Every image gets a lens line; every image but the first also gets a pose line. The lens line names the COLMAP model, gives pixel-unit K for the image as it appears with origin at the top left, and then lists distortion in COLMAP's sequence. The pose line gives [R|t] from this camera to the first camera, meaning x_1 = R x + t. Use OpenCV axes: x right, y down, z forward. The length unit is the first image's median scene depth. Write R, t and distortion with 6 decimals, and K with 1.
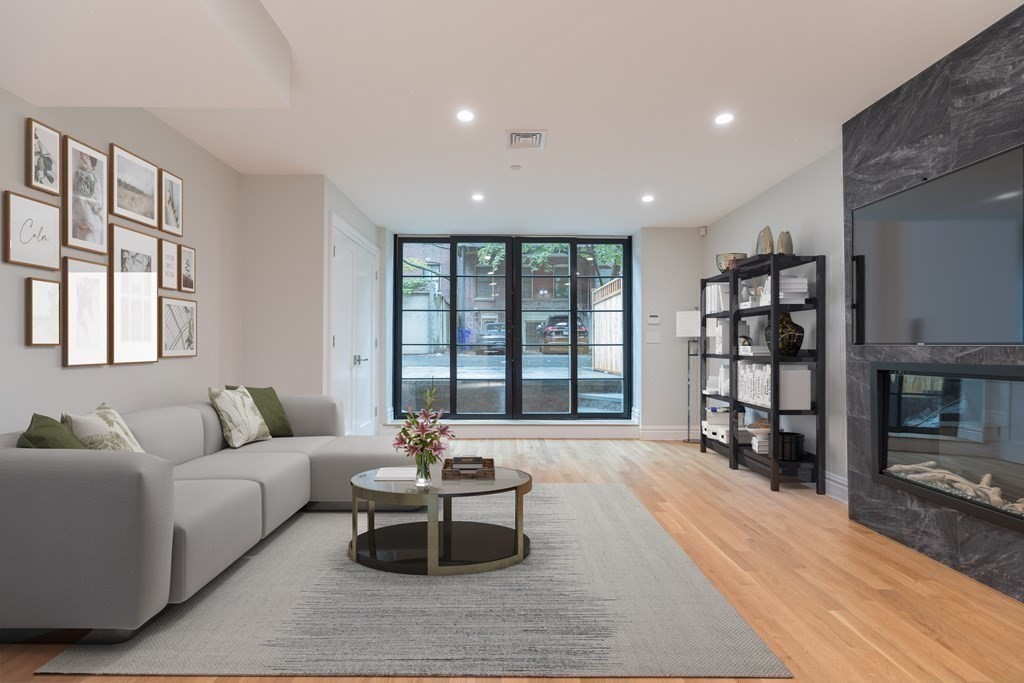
lens RADIAL K [[459.6, 0, 511.7], [0, 459.6, 336.3], [0, 0, 1]] dist [0.003010, 0.000300]
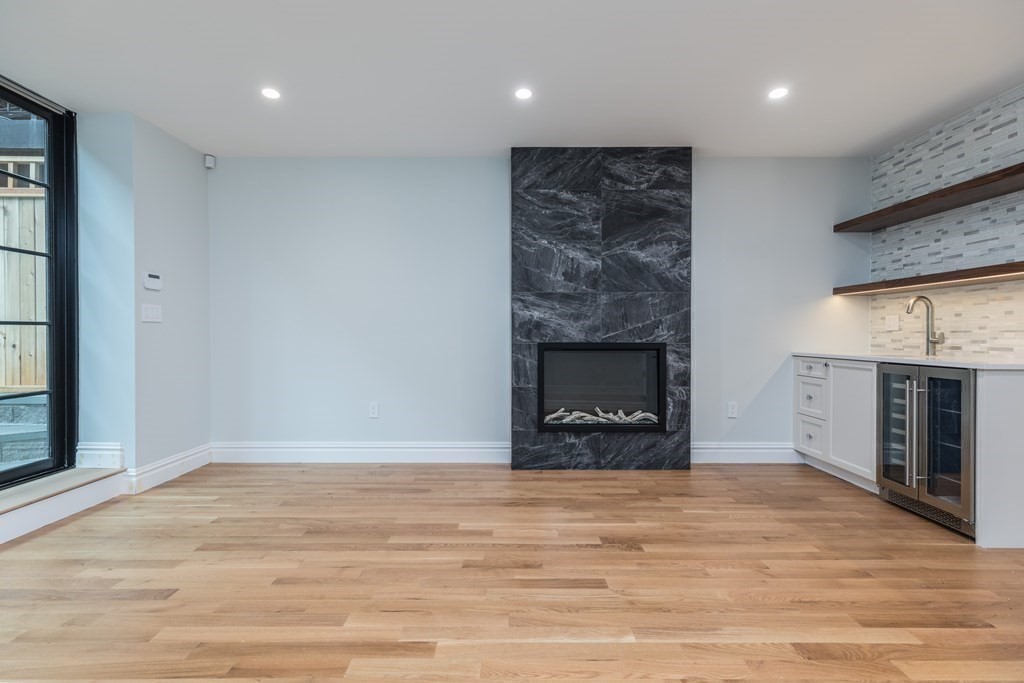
lens RADIAL K [[459.6, 0, 511.7], [0, 459.6, 336.3], [0, 0, 1]] dist [0.003010, 0.000300]
pose [[0.020707, -0.005949, 0.999768, -0.564535], [-0.030134, 0.999524, 0.006572, 0.031663], [-0.999331, -0.030263, 0.020518, 1.105434]]
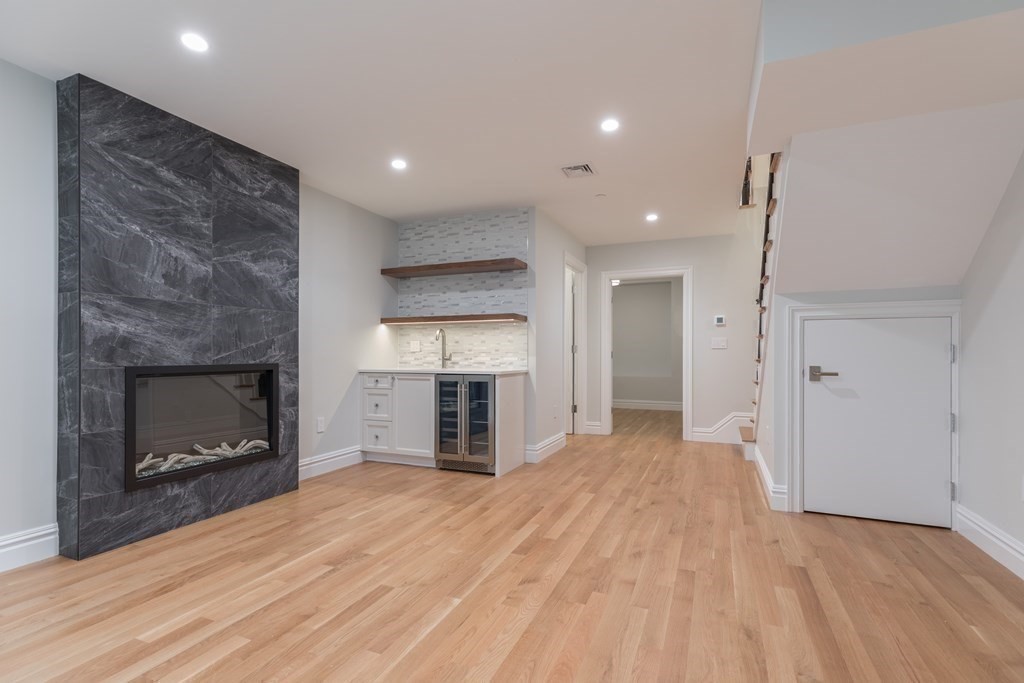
lens RADIAL K [[472.8, 0, 514.5], [0, 472.8, 351.0], [0, 0, 1]] dist [0.001564, 0.000002]
pose [[-0.911913, 0.000976, 0.410382, -0.357142], [-0.013660, 0.999371, -0.032731, 0.045667], [-0.410155, -0.035454, -0.911326, 1.639688]]
